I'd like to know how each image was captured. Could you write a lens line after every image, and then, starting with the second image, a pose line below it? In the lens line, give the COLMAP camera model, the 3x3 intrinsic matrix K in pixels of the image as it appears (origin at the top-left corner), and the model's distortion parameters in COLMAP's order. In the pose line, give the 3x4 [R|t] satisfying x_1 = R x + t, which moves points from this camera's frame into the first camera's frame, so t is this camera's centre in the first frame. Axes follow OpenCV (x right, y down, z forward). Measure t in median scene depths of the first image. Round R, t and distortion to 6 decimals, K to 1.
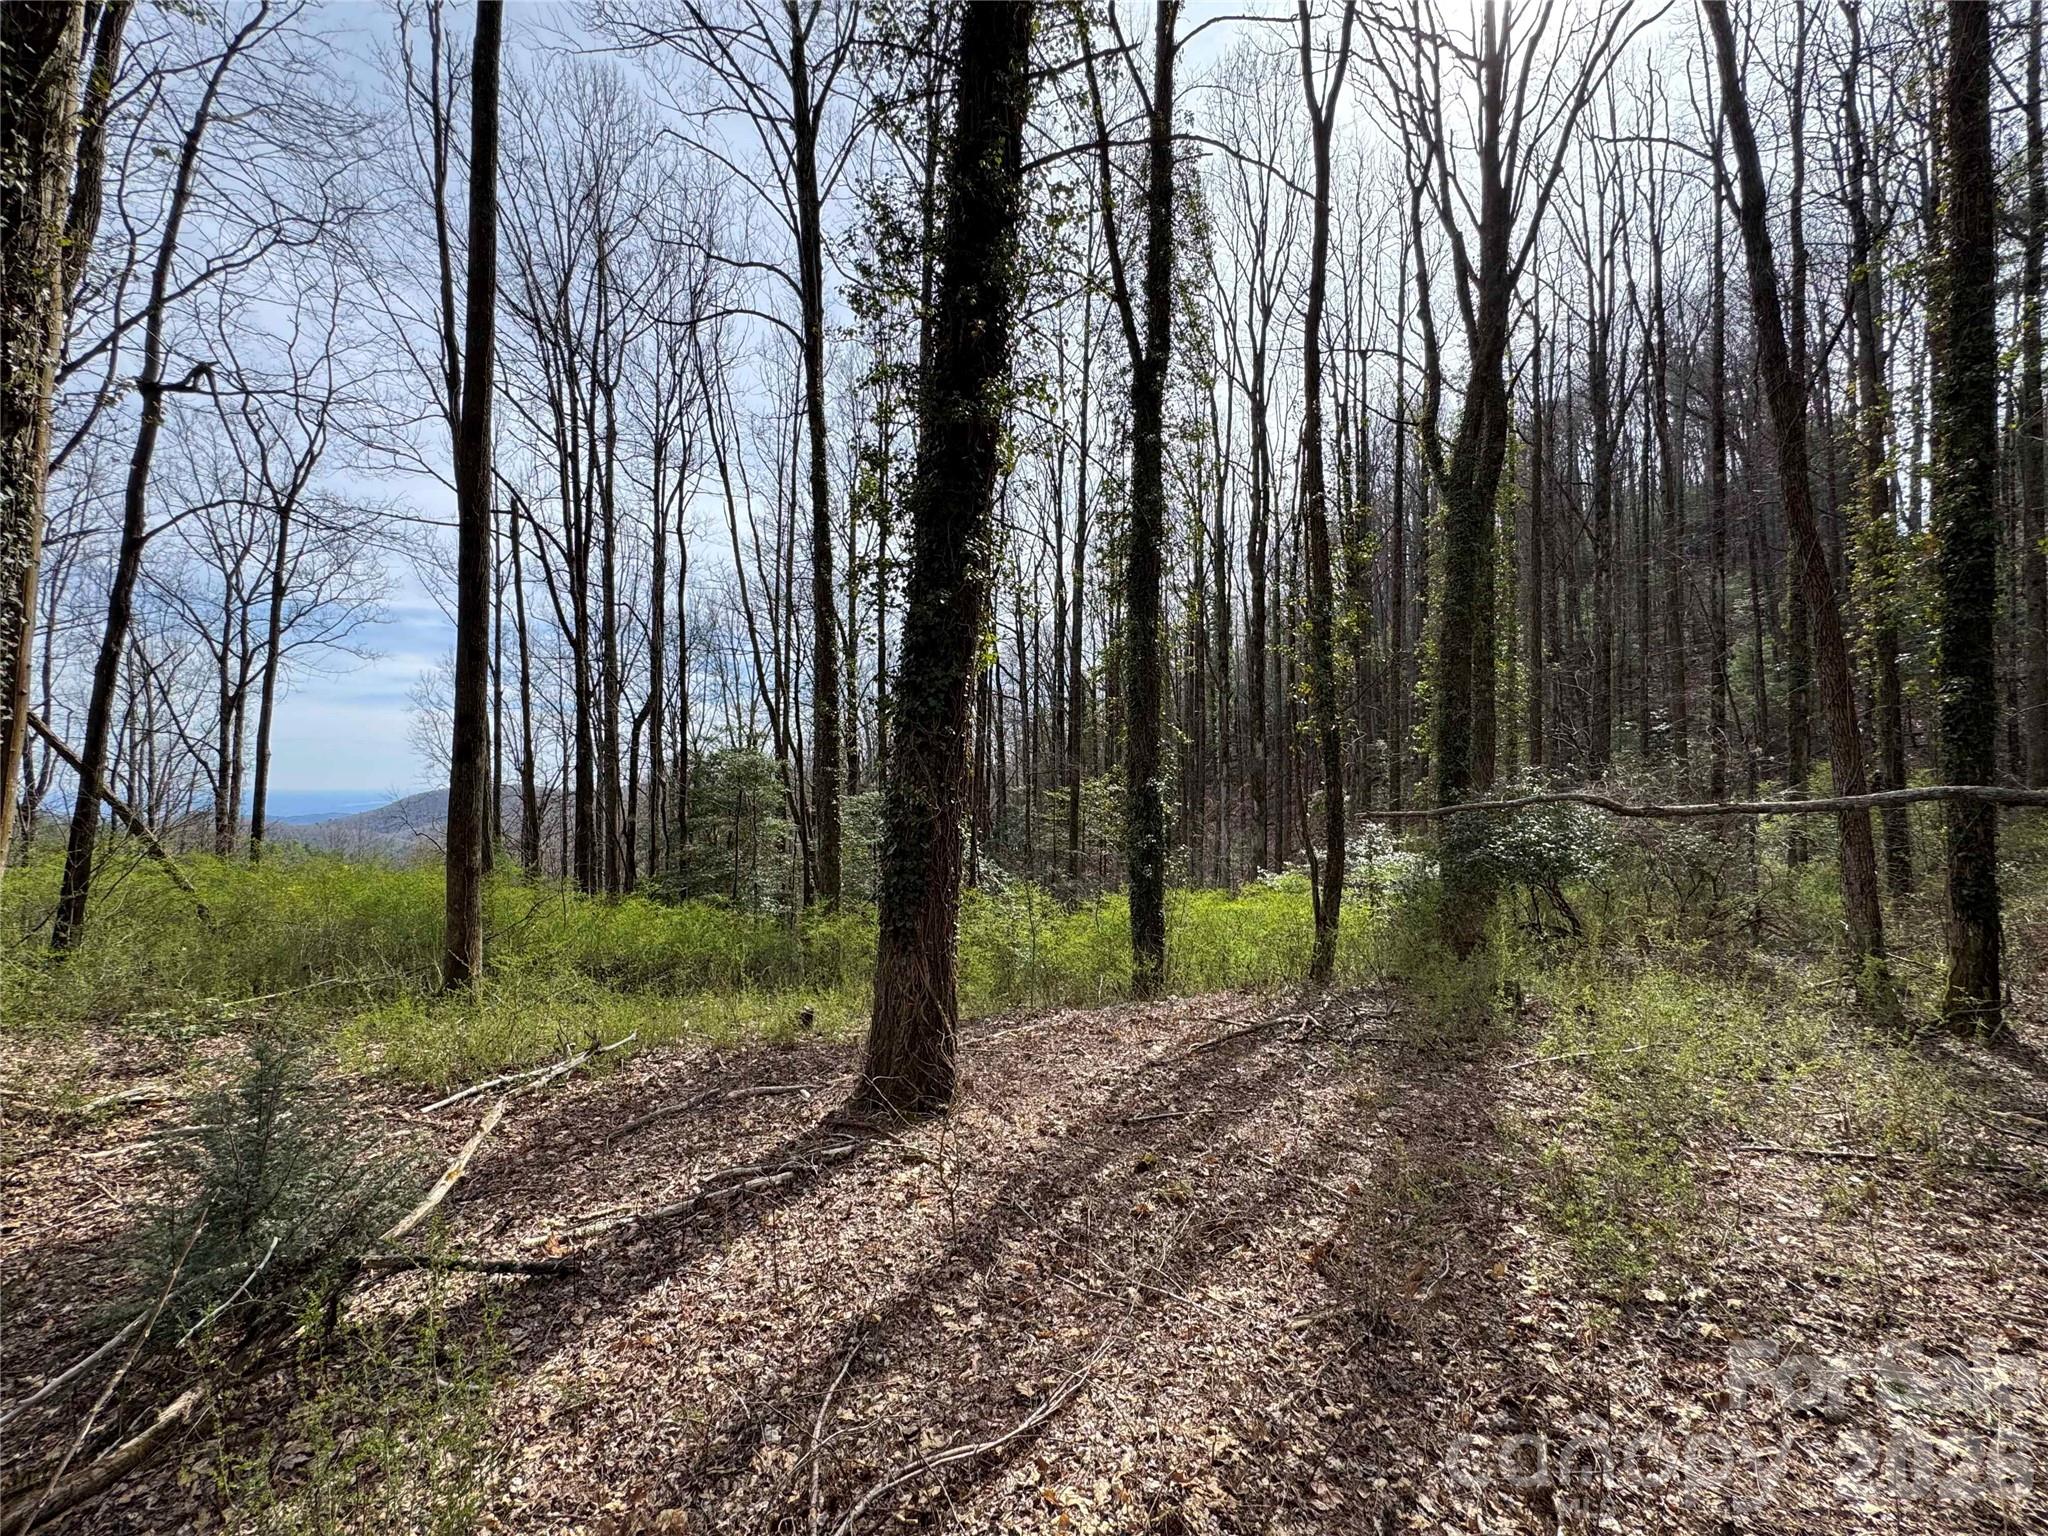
lens RADIAL K [[806.3, 0, 1025.4], [0, 806.3, 771.7], [0, 0, 1]] dist [-0.010264, 0.000672]
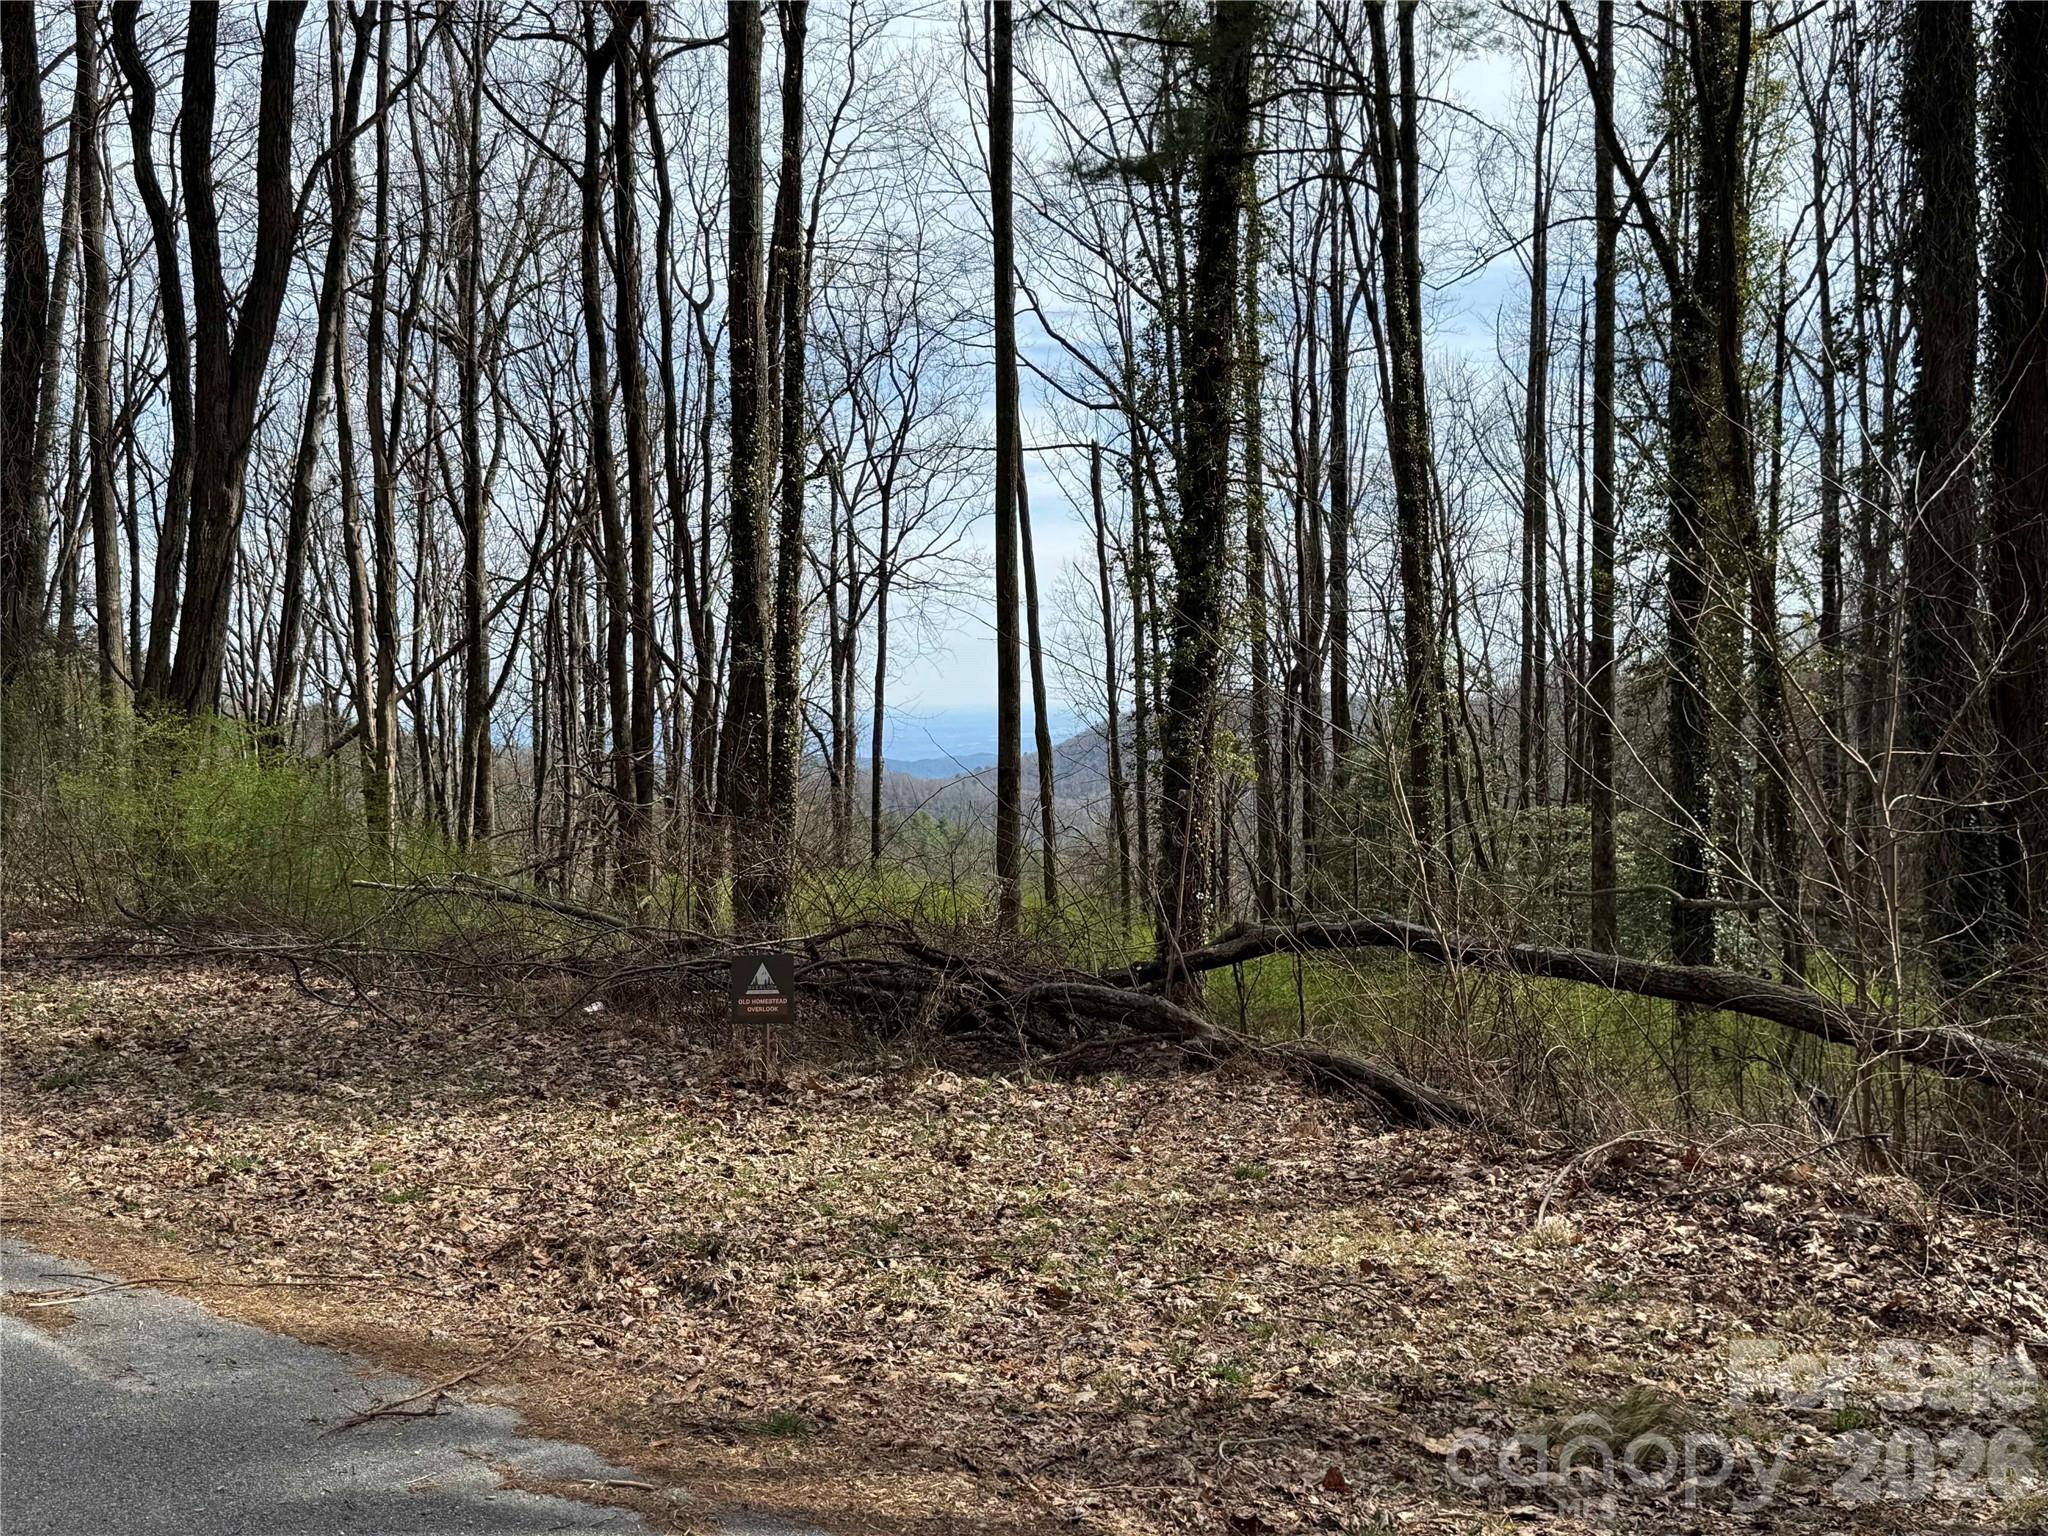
lens RADIAL K [[2294.7, 0, 1021.4], [0, 2294.7, 772.2], [0, 0, 1]] dist [-0.012038, 0.000000]
pose [[0.765493, 0.009847, -0.643368, 1.201250], [0.028263, 0.998403, 0.048909, -0.184999], [0.642823, -0.055623, 0.763993, -1.255149]]
